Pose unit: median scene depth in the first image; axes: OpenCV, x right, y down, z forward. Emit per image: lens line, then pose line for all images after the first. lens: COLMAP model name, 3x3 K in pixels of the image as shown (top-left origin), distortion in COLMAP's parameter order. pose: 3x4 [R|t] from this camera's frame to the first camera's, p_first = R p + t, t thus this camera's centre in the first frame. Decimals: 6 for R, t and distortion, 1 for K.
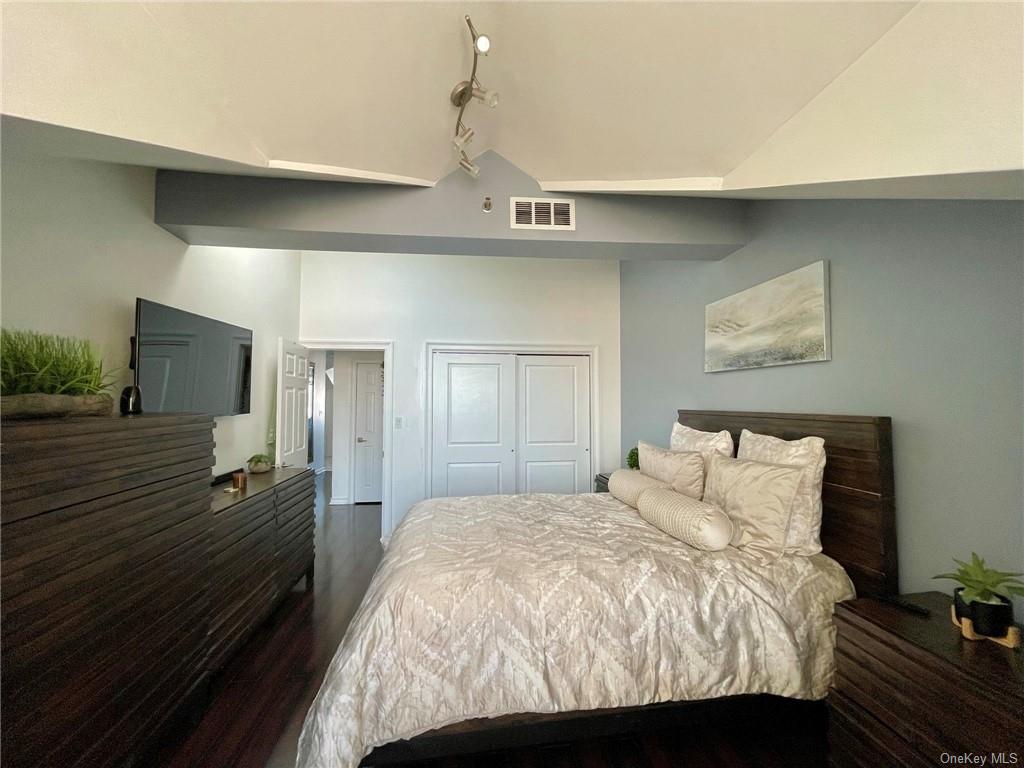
lens RADIAL K [[404.7, 0, 512.0], [0, 404.7, 384.0], [0, 0, 1]] dist [0.000370, -0.000336]
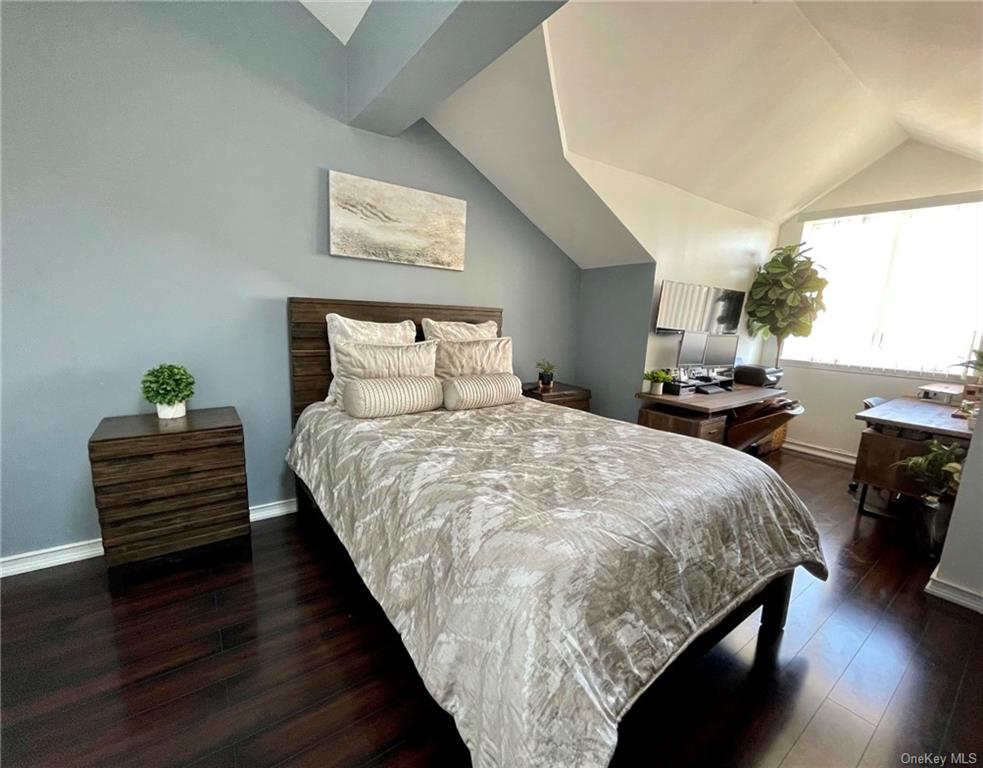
lens RADIAL K [[406.2, 0, 472.2], [0, 406.2, 385.4], [0, 0, 1]] dist [-0.001078, 0.000513]
pose [[-0.465363, -0.166988, 0.869225, -0.519008], [-0.071766, 0.985927, 0.150987, 0.107377], [-0.882206, 0.007883, -0.470799, 1.310020]]
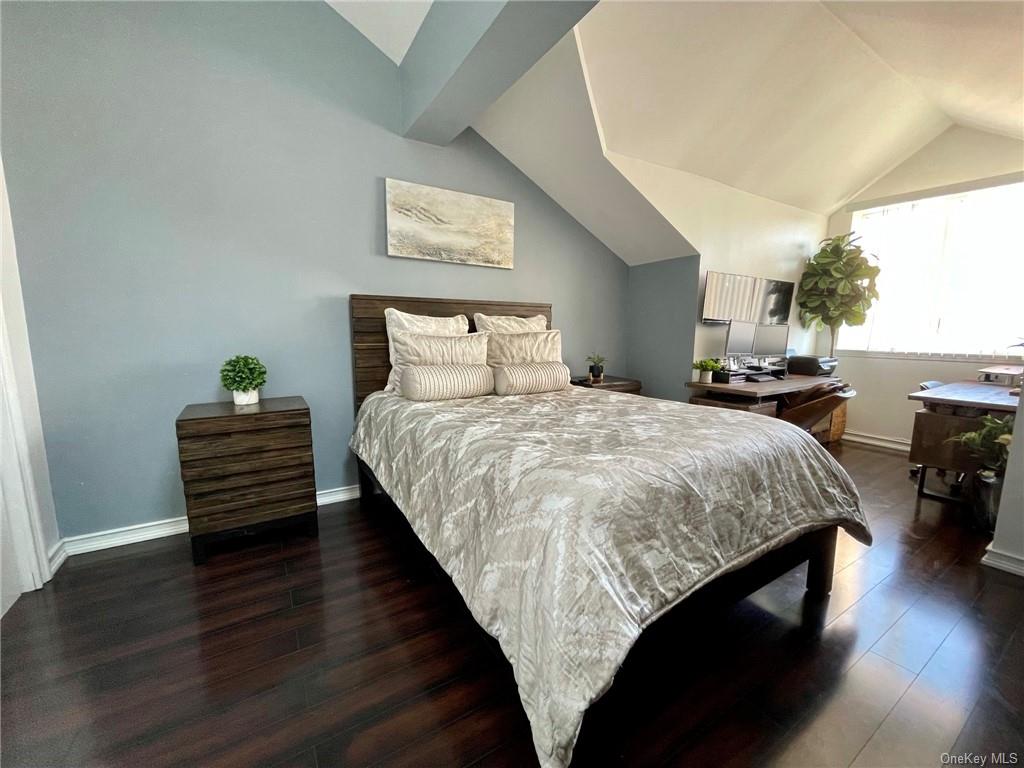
lens RADIAL K [[404.7, 0, 512.0], [0, 404.7, 384.0], [0, 0, 1]] dist [0.000370, -0.000336]
pose [[-0.425648, -0.126711, 0.895973, -0.580193], [-0.042140, 0.991849, 0.120250, 0.161036], [-0.903907, 0.013428, -0.427518, 1.311079]]
